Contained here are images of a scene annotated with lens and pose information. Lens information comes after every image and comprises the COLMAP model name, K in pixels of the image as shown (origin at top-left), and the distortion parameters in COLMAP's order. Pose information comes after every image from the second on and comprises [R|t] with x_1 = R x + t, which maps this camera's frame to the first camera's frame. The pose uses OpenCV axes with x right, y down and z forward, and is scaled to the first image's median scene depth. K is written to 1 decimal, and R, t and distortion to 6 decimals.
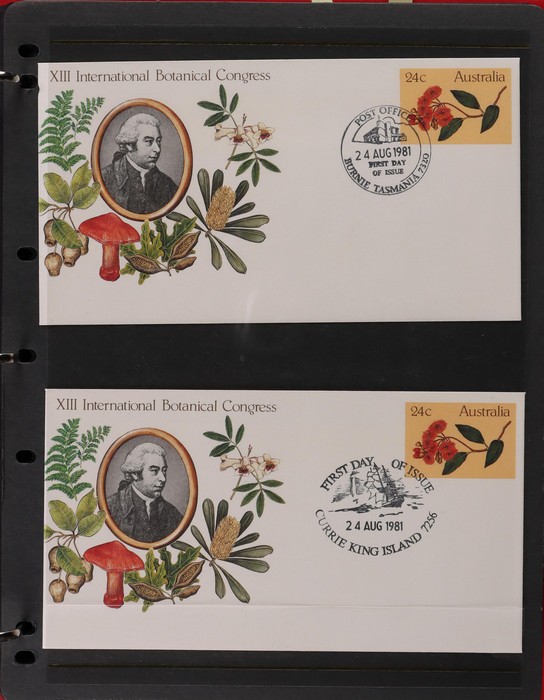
lens RADIAL K [[866.9, 0, 274.6], [0, 866.9, 348.1], [0, 0, 1]] dist [0.060714, 0.000000]
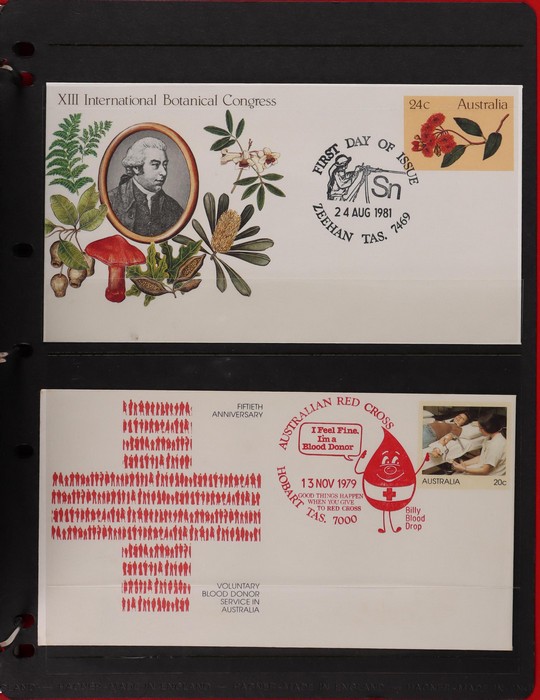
lens RADIAL K [[866.9, 0, 286.2], [0, 866.9, 367.2], [0, 0, 1]] dist [0.060714, 0.000000]
pose [[0.999978, 0.000234, 0.006686, 0.006277], [0.000058, 0.999047, -0.043639, 0.416627], [-0.006690, 0.043638, 0.999025, 0.001208]]
